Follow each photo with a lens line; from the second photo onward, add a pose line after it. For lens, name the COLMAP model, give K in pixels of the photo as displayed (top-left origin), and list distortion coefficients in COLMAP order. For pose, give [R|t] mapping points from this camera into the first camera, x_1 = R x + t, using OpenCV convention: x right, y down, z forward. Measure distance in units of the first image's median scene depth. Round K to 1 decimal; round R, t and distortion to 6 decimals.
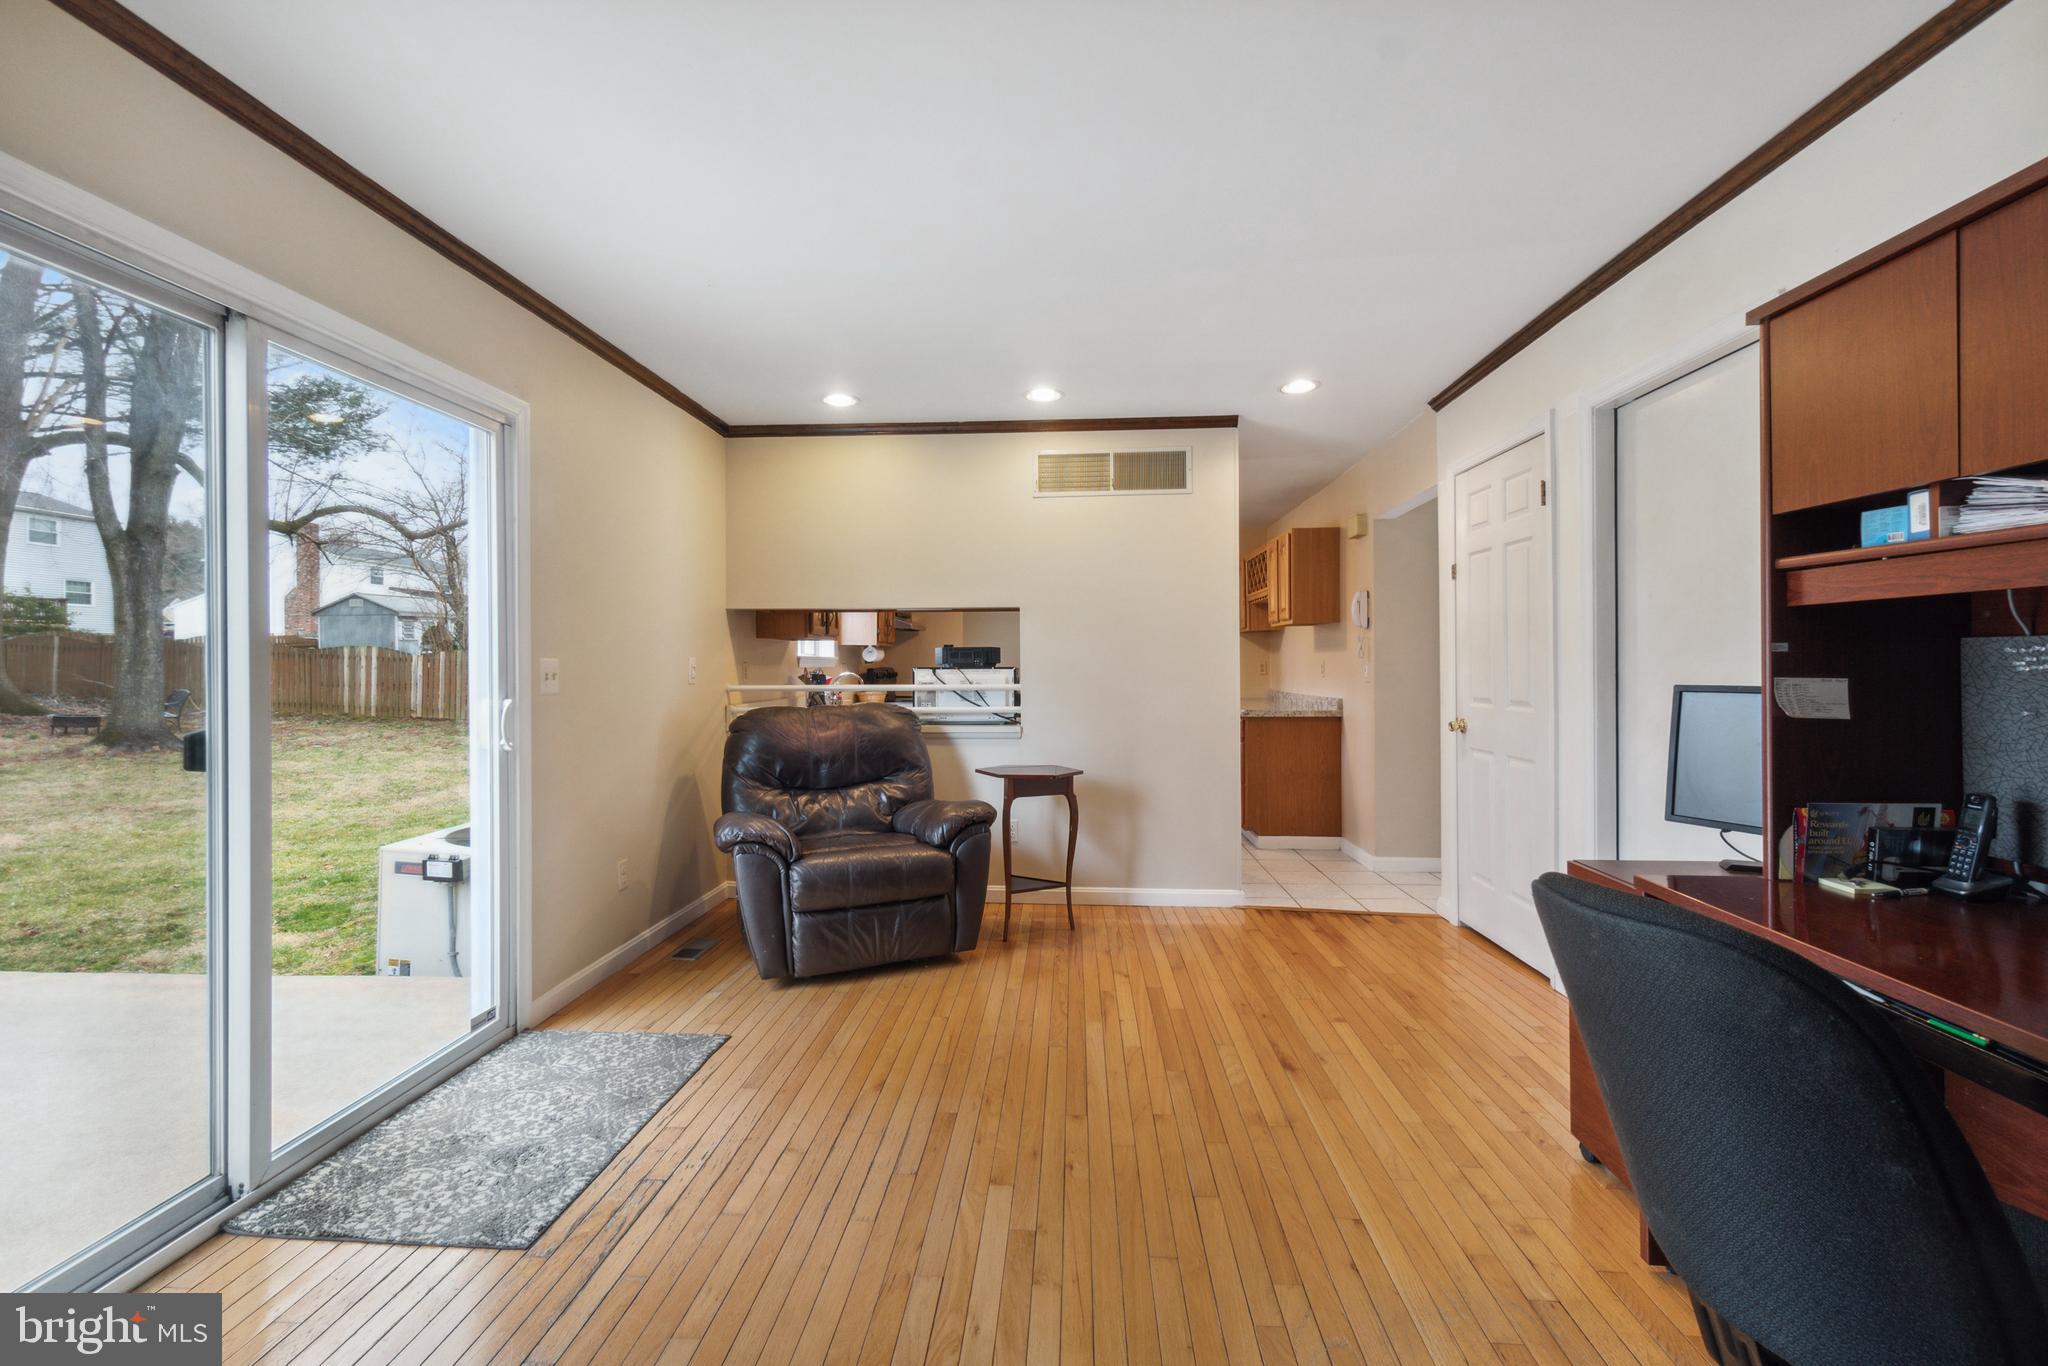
lens RADIAL K [[943.8, 0, 1024.7], [0, 943.8, 692.0], [0, 0, 1]] dist [0.002161, -0.000519]
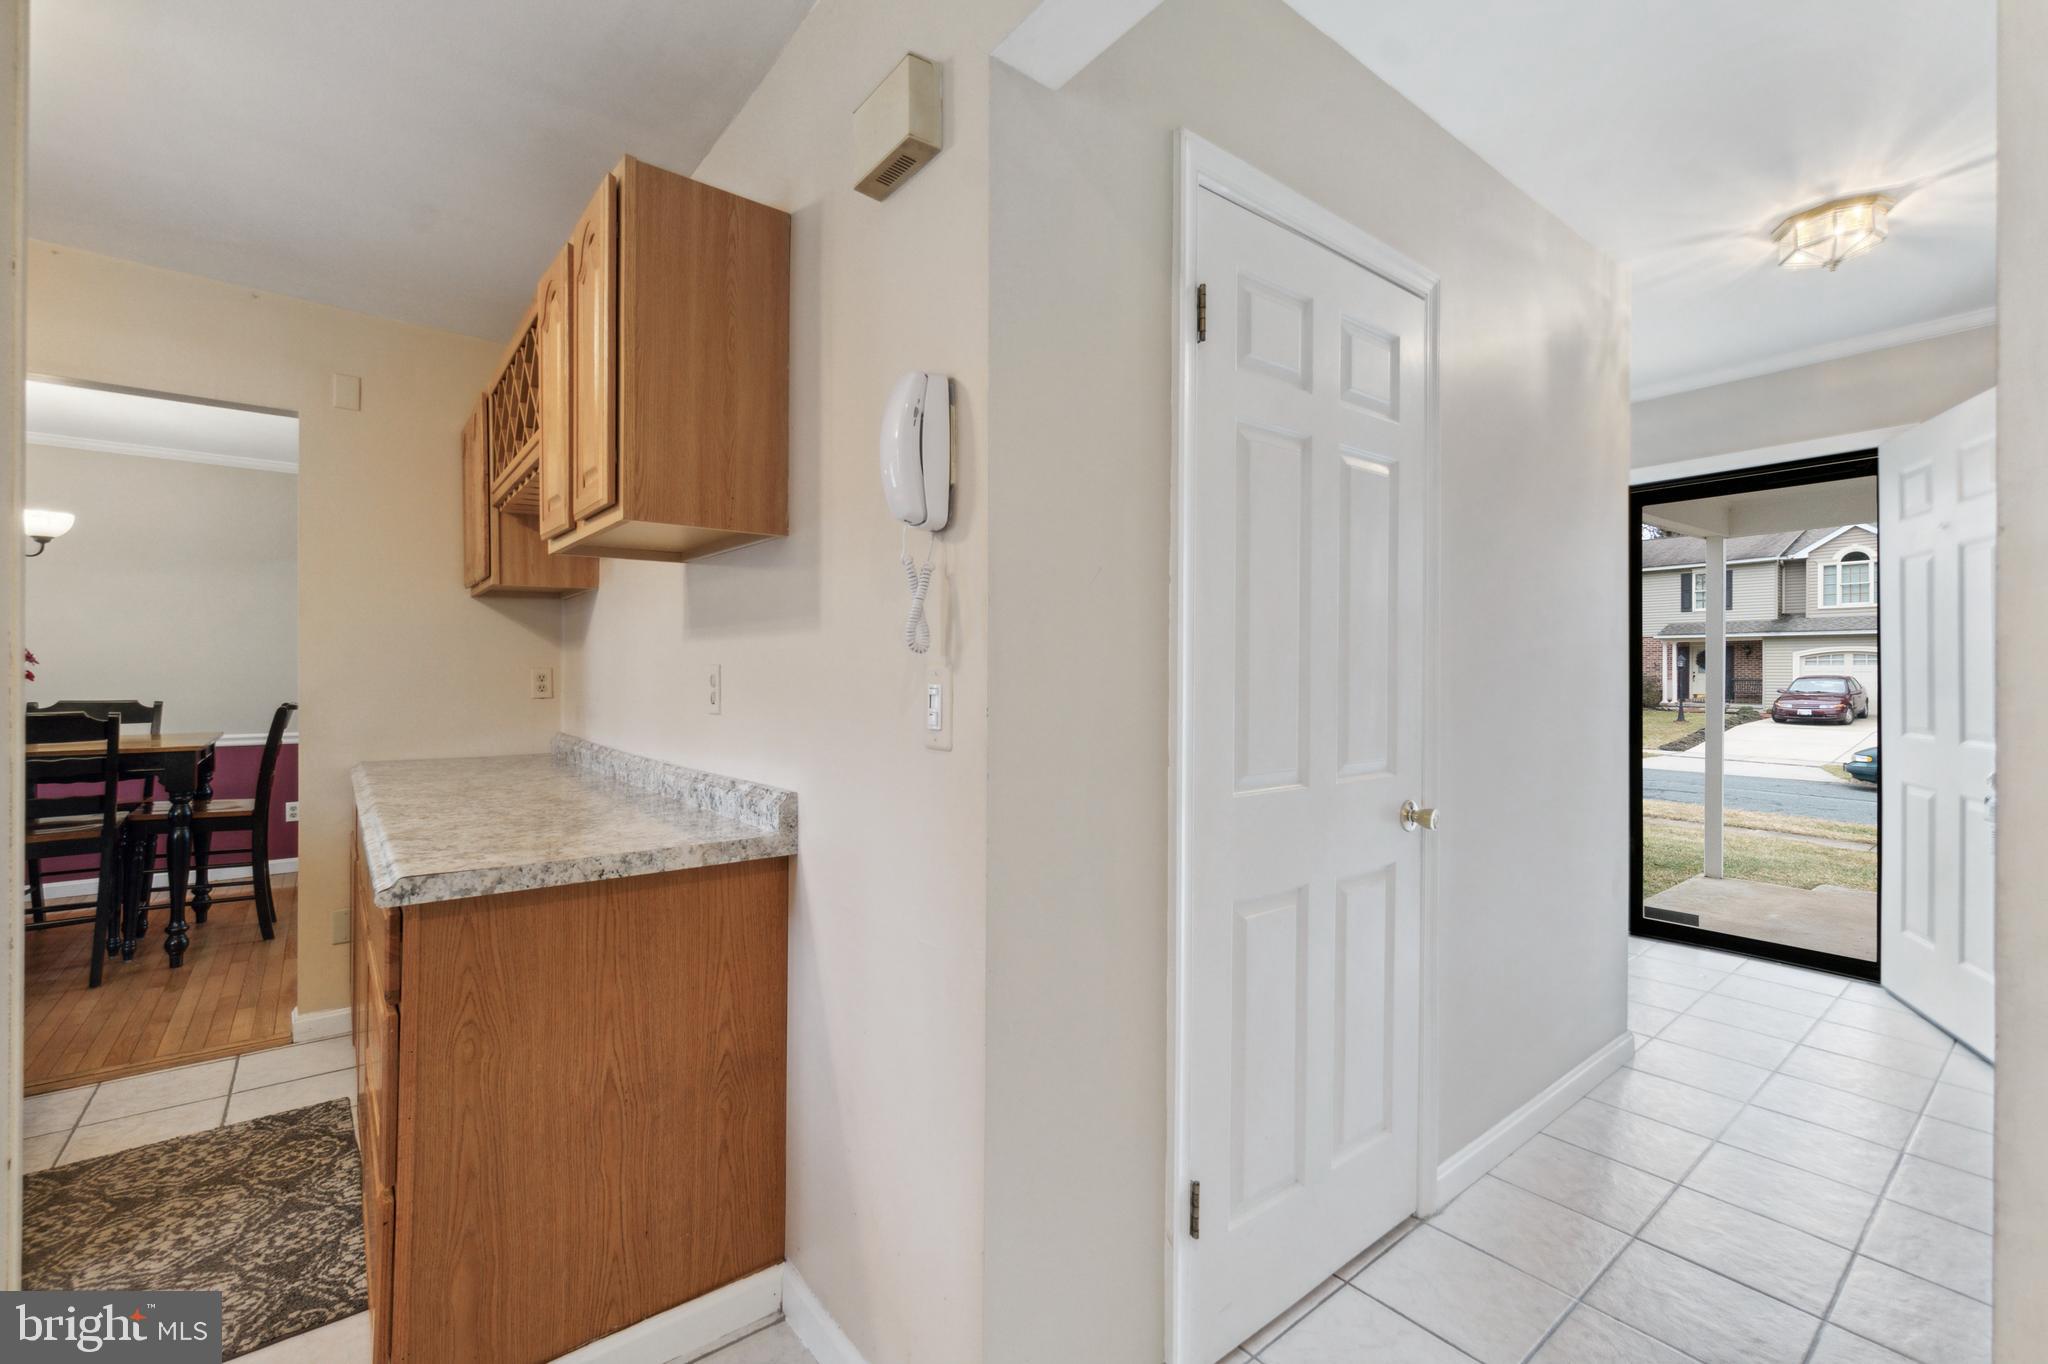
lens RADIAL K [[943.8, 0, 1024.7], [0, 943.8, 691.0], [0, 0, 1]] dist [0.002161, -0.000519]
pose [[0.771367, 0.015431, 0.636203, 0.199763], [-0.002064, 0.999761, -0.021747, -0.018186], [-0.636387, 0.015461, 0.771215, 0.713154]]
